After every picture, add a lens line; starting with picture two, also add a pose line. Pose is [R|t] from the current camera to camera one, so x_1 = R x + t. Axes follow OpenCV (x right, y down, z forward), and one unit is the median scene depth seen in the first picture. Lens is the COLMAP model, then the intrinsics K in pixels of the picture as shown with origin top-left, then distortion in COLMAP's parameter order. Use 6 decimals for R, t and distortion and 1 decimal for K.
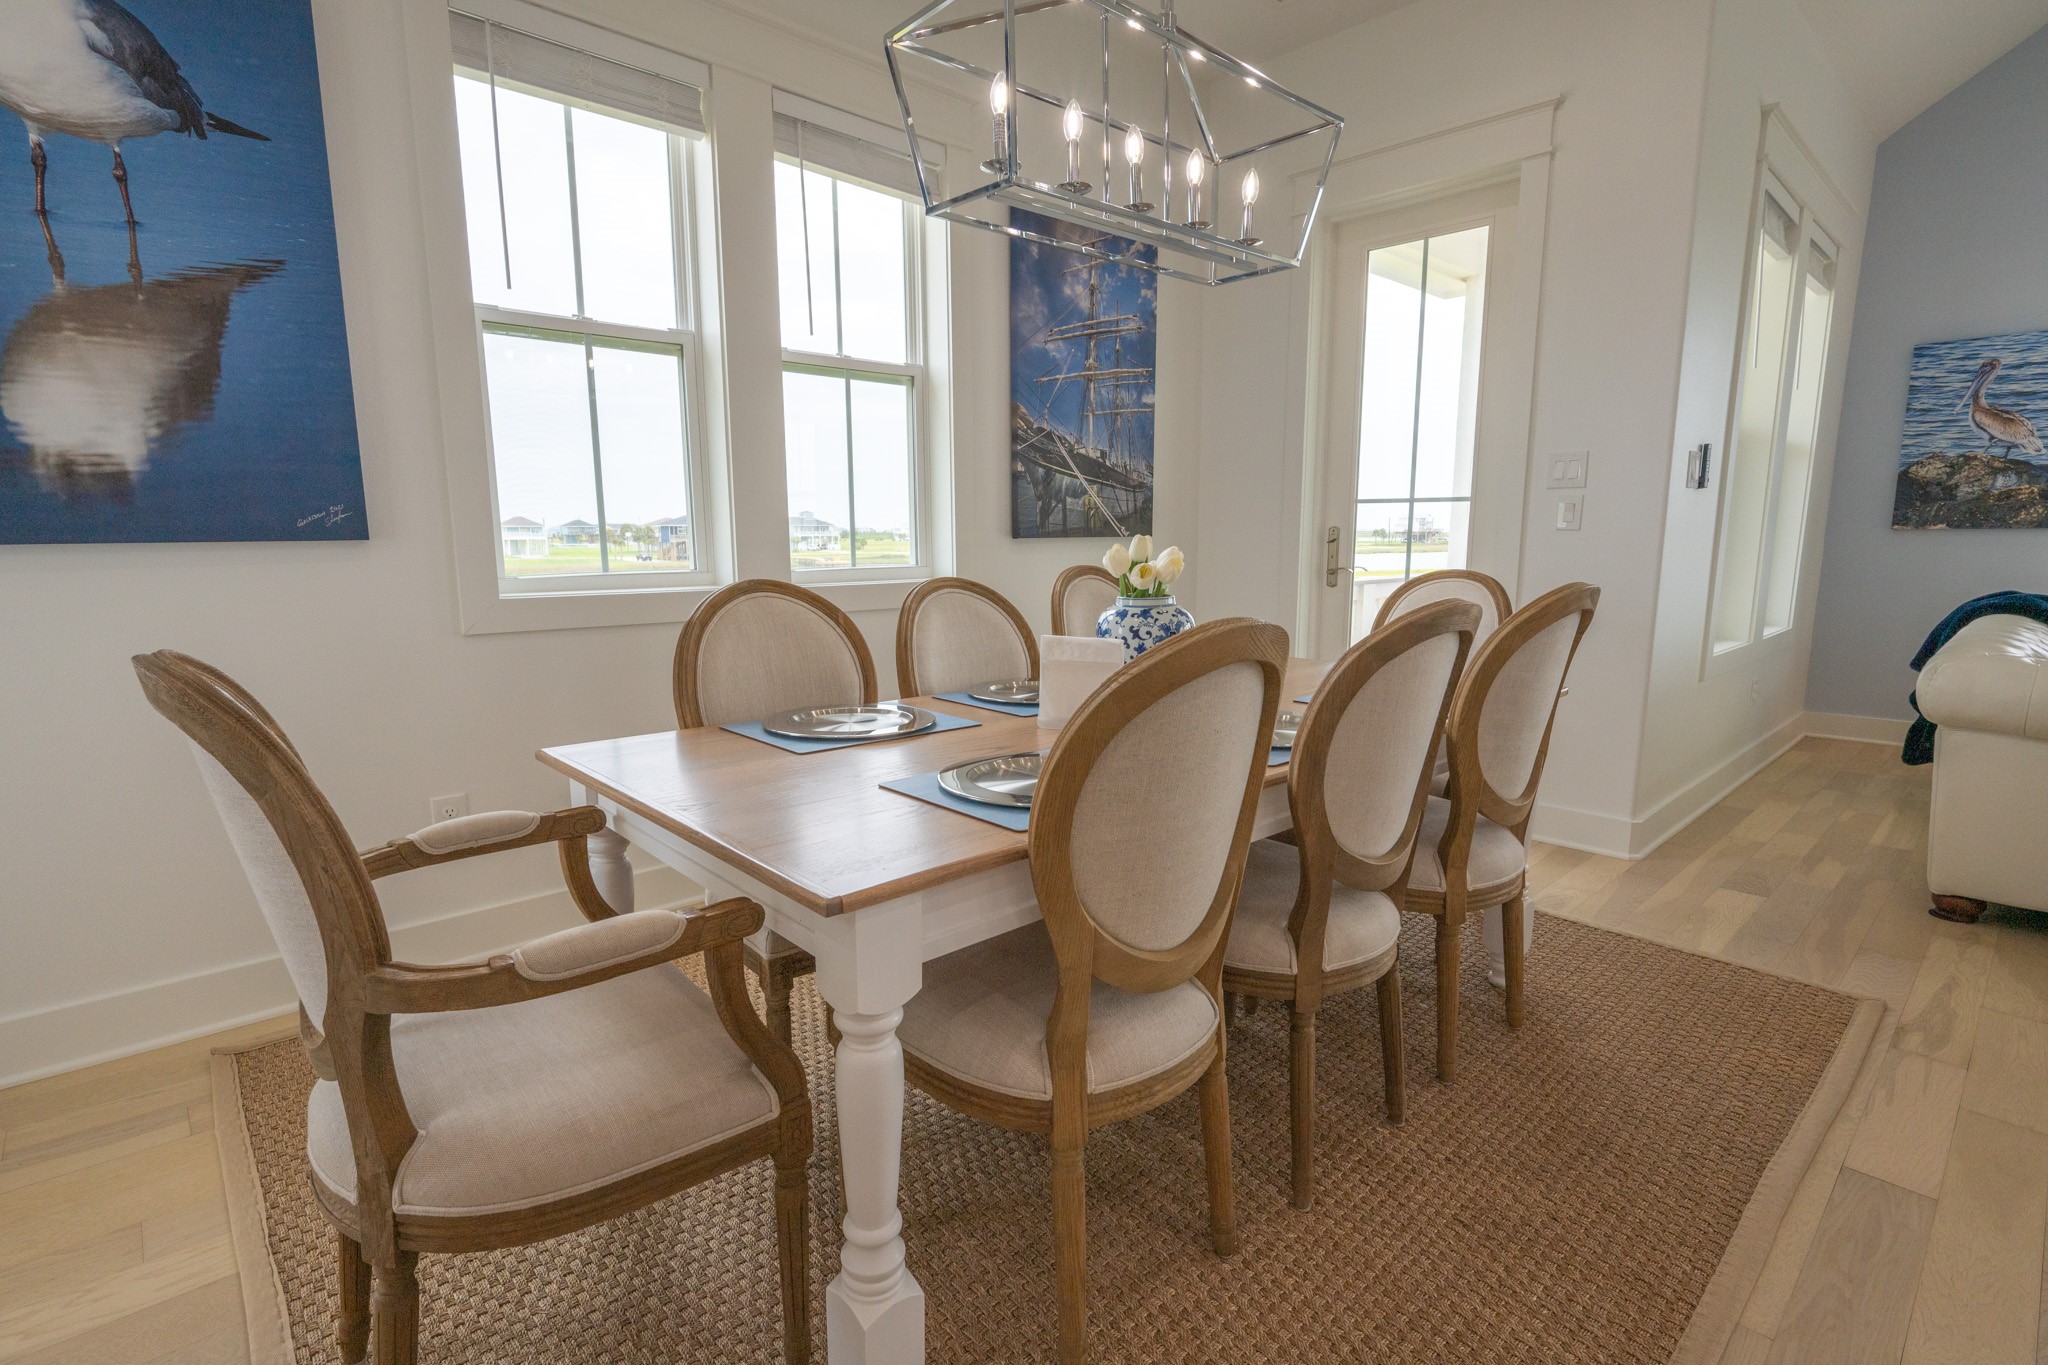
lens RADIAL K [[983.0, 0, 1016.6], [0, 983.0, 686.7], [0, 0, 1]] dist [-0.002971, 0.000099]
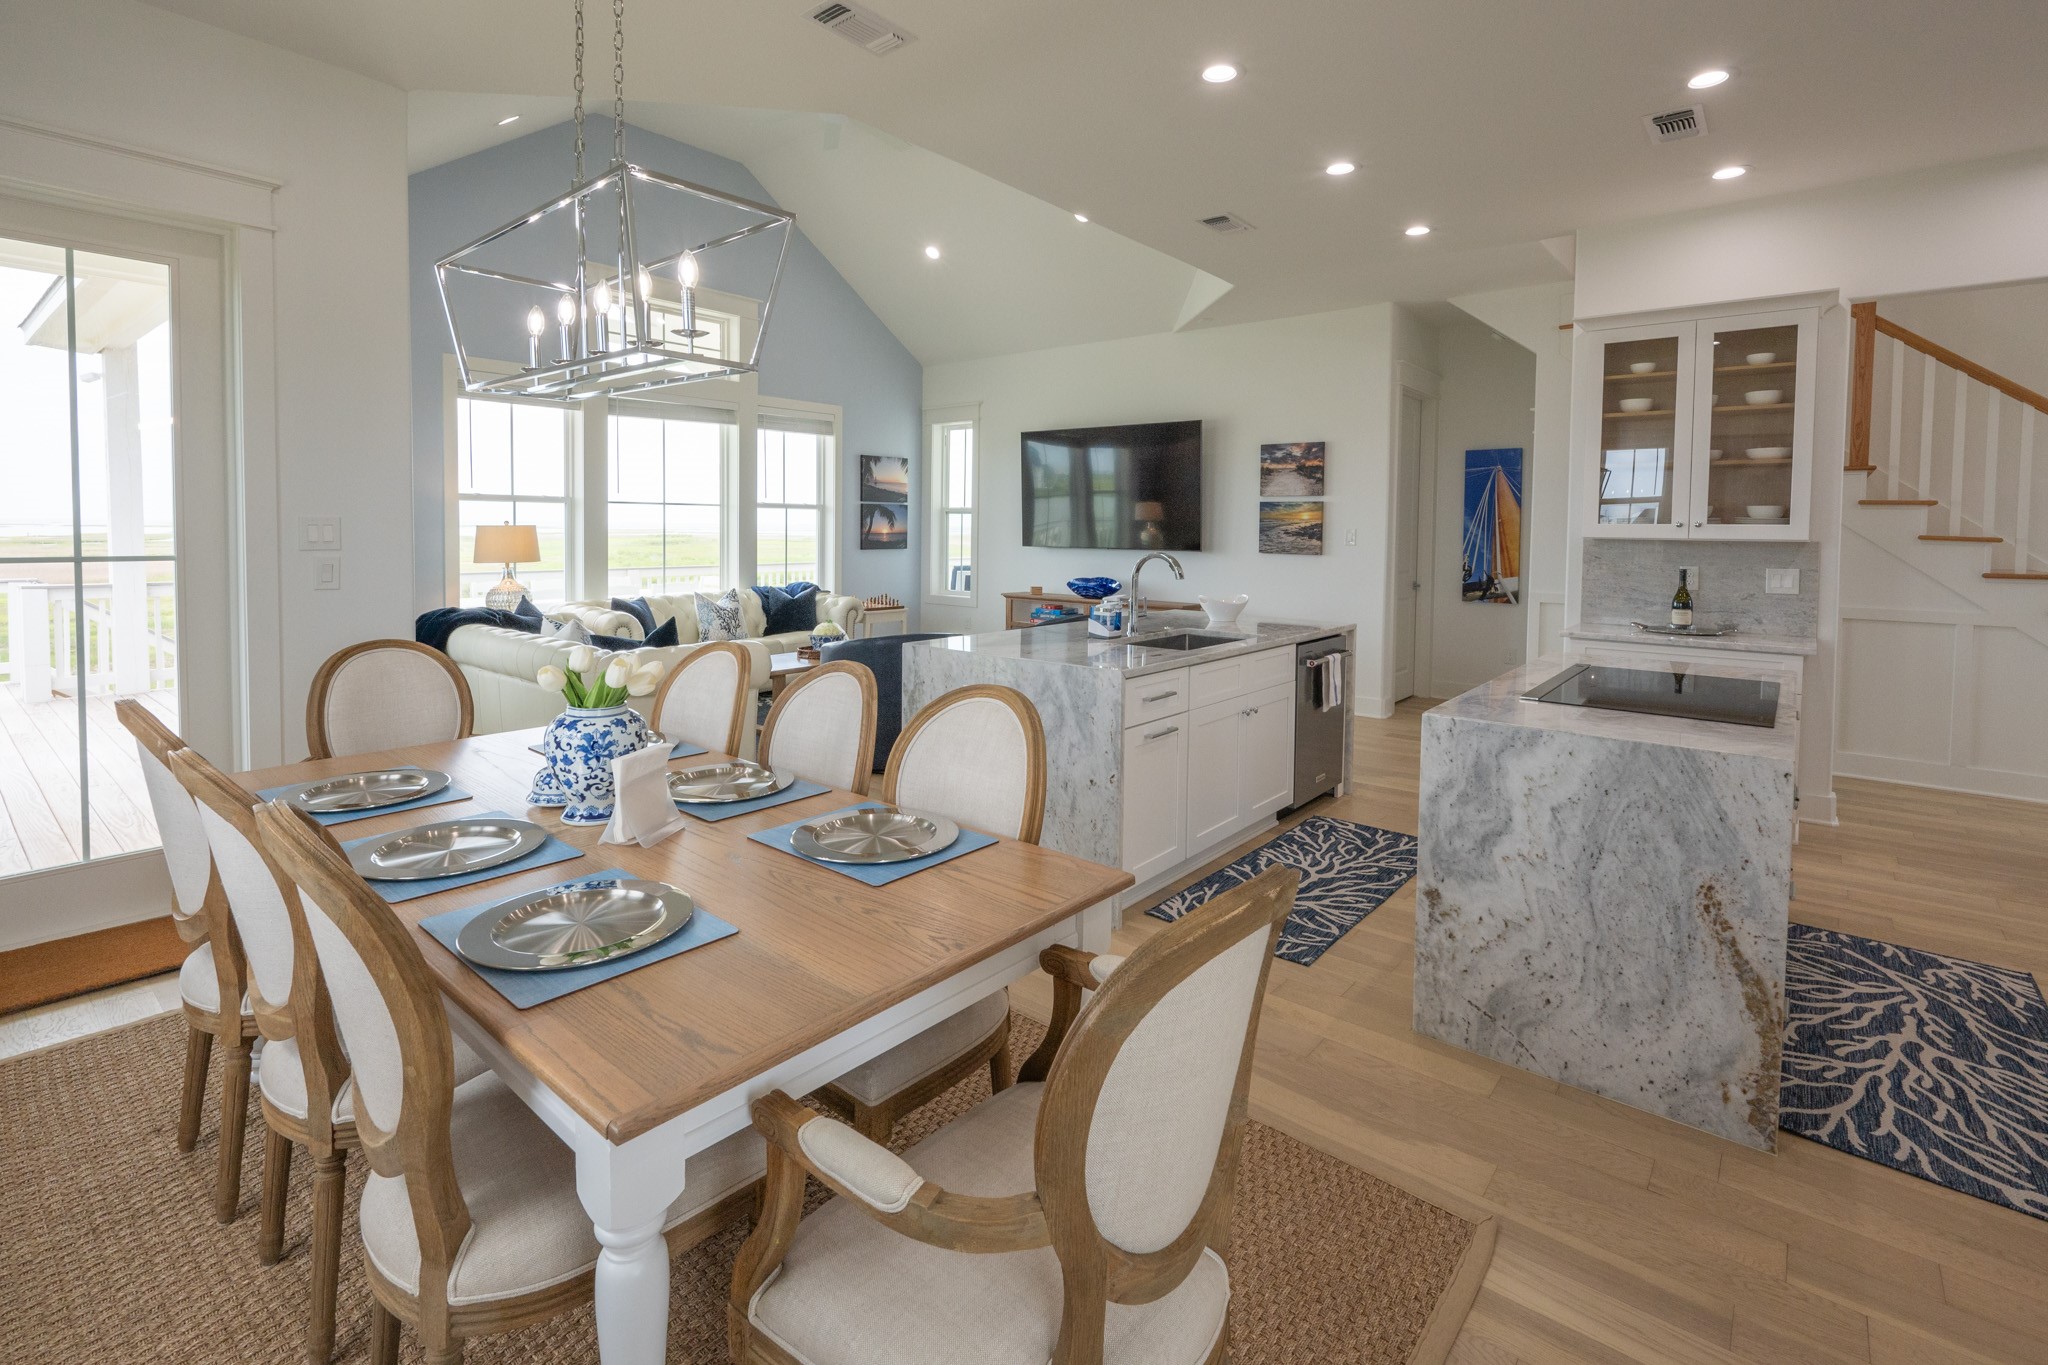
lens RADIAL K [[938.1, 0, 1025.1], [0, 938.1, 563.0], [0, 0, 1]] dist [-0.001994, -0.000288]
pose [[-0.132044, -0.038233, 0.990506, -0.473844], [0.147300, 0.987405, 0.057749, -0.120485], [-0.980238, 0.153527, -0.124749, 0.345235]]
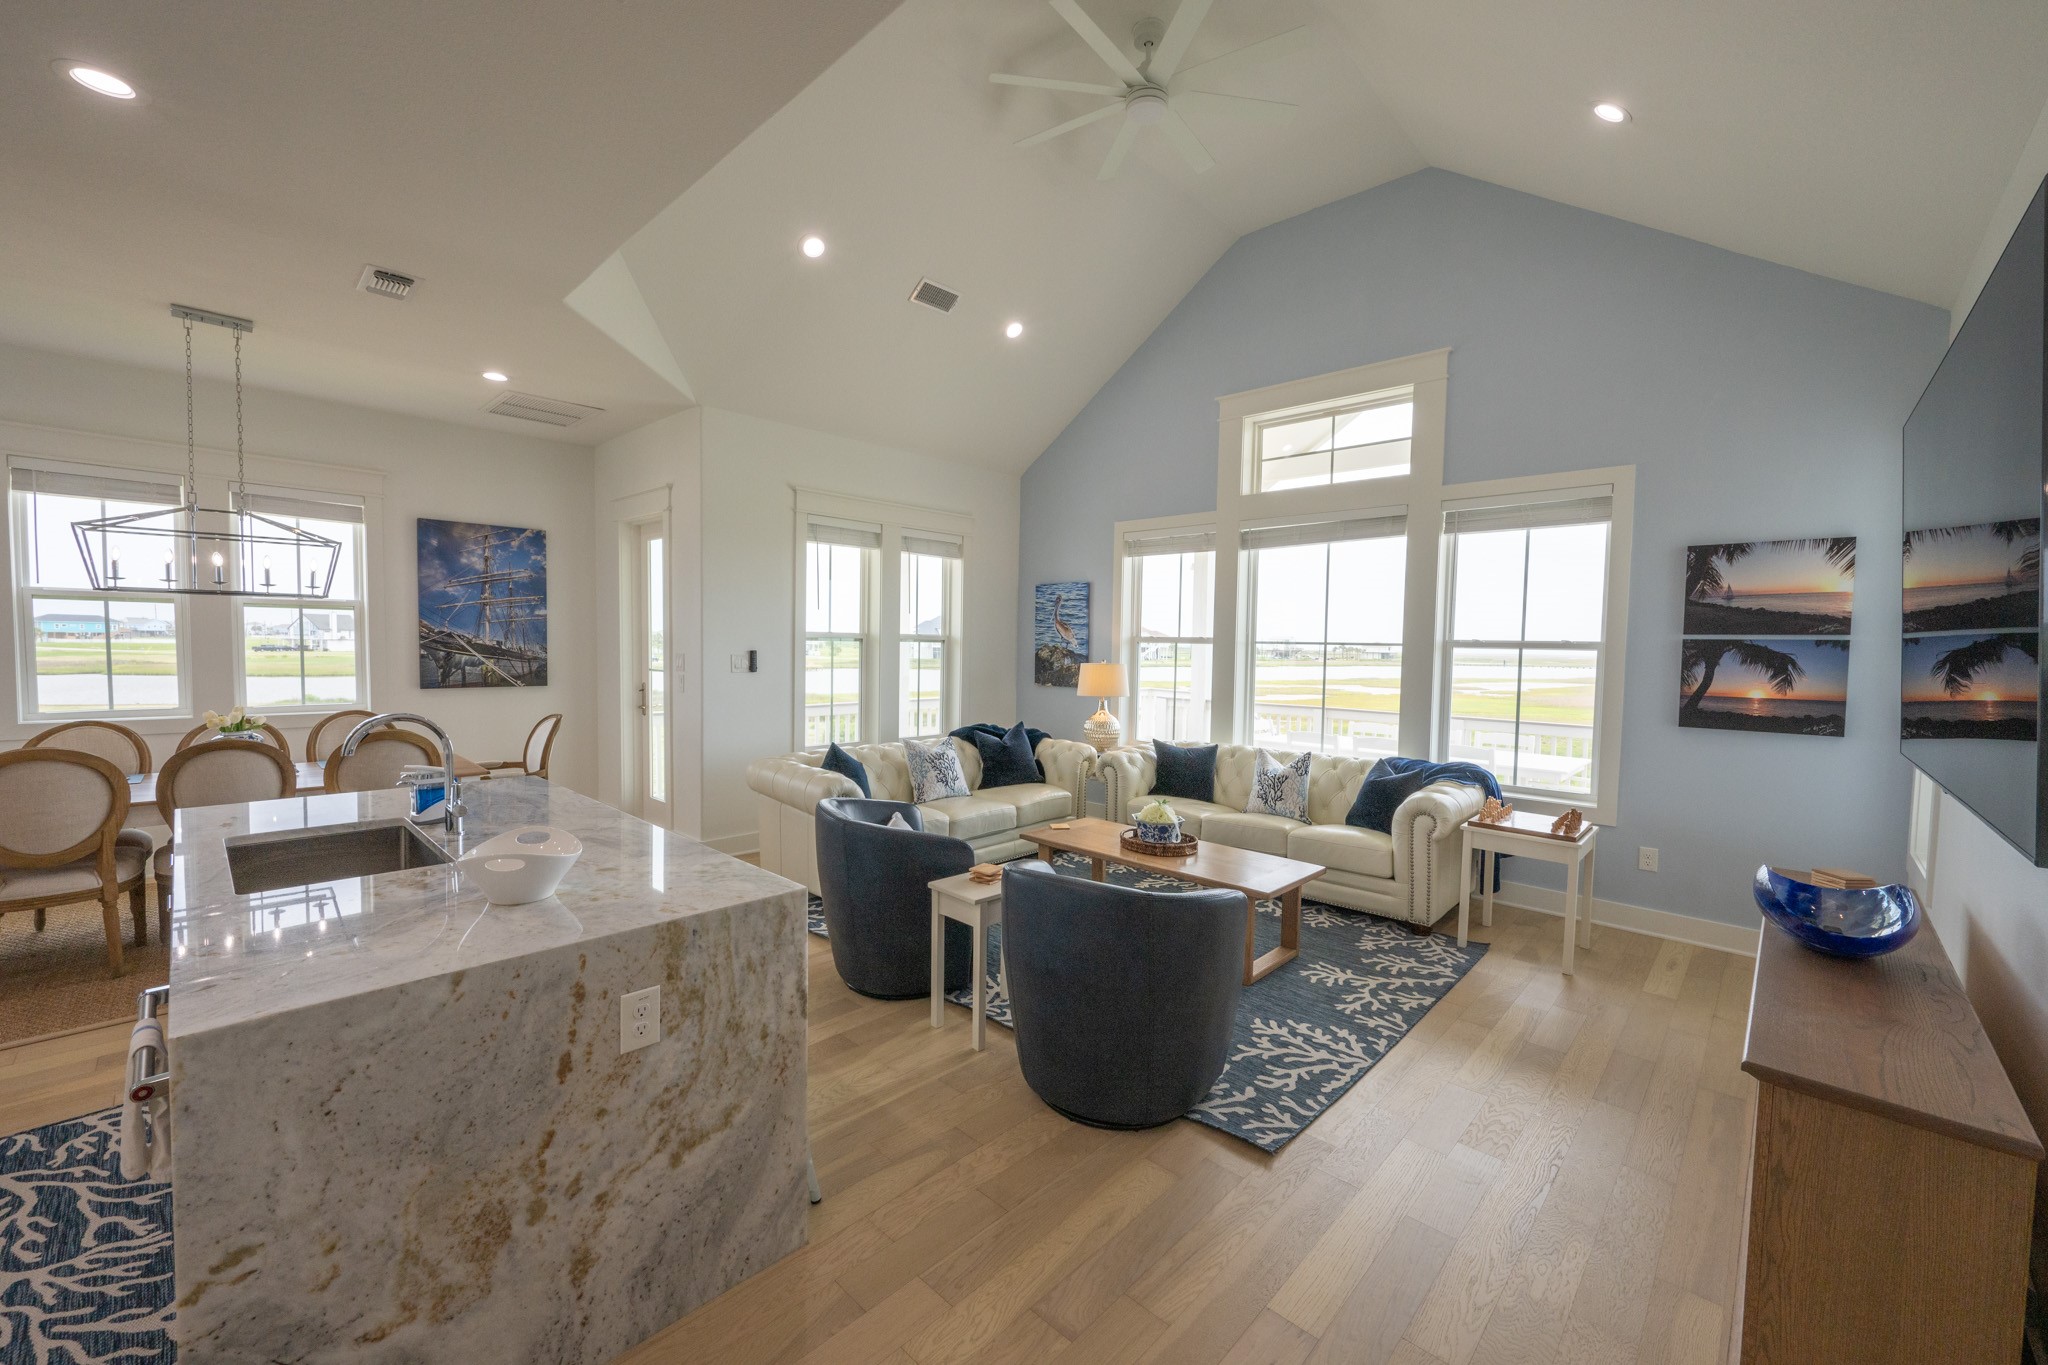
lens RADIAL K [[801.7, 0, 1029.2], [0, 801.7, 672.9], [0, 0, 1]] dist [-0.003264, -0.000755]
pose [[0.997850, 0.018192, 0.062960, 1.033148], [-0.010472, 0.992617, -0.120840, -0.008694], [-0.064693, 0.119921, 0.990673, -0.576861]]
